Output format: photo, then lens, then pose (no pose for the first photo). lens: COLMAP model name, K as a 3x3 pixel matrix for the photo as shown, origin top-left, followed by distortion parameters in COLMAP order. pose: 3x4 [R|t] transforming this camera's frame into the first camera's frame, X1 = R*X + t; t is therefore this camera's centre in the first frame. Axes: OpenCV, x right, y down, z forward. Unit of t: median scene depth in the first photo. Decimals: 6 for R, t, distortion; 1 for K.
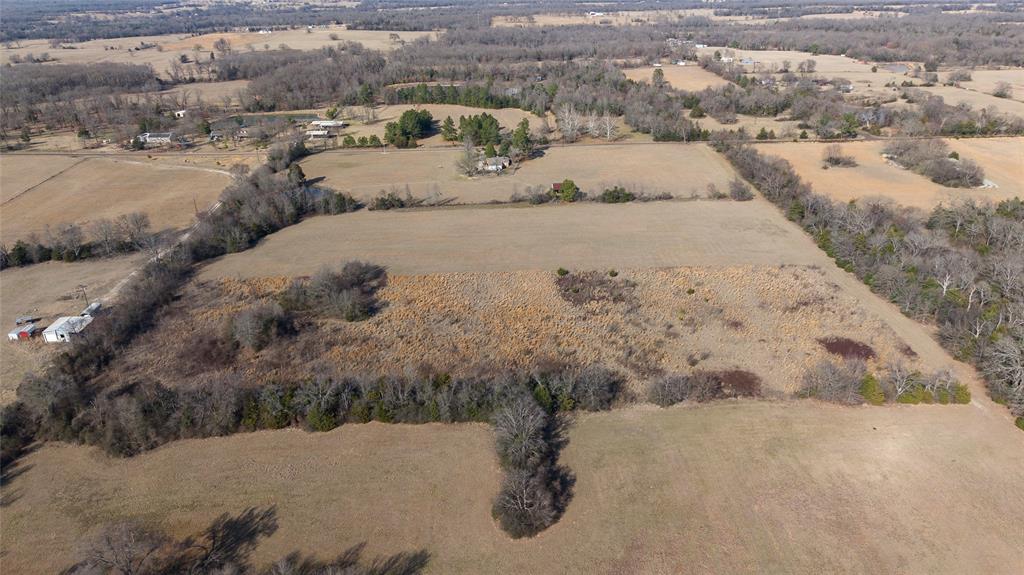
lens RADIAL K [[681.6, 0, 511.9], [0, 681.6, 278.1], [0, 0, 1]] dist [0.031376, -0.034340]
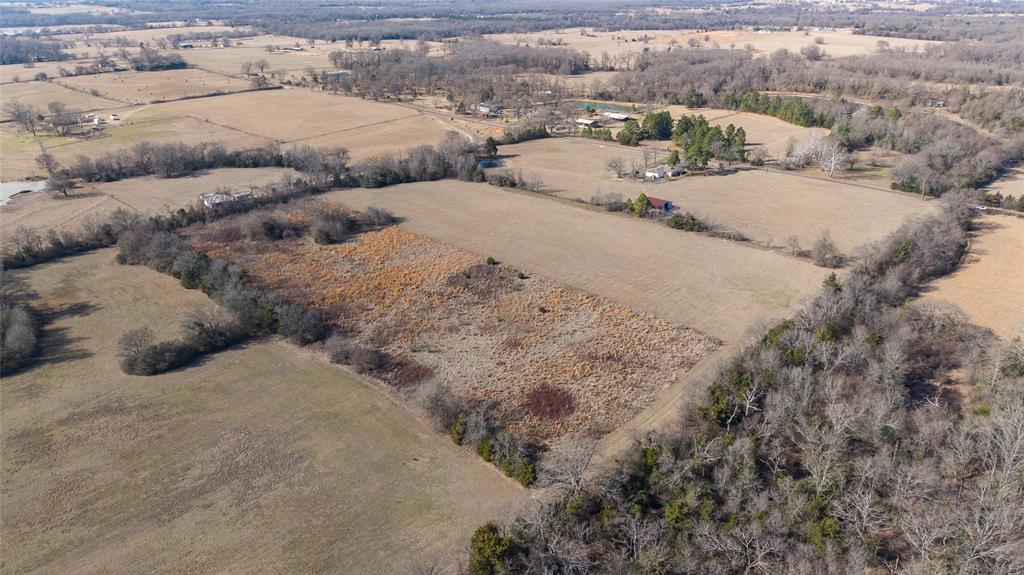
lens RADIAL K [[681.6, 0, 514.9], [0, 681.6, 285.8], [0, 0, 1]] dist [0.031376, -0.034340]
pose [[0.708287, 0.295117, -0.641277, 0.637856], [-0.288085, 0.950172, 0.119083, -0.088509], [0.644466, 0.100397, 0.758013, 0.178366]]
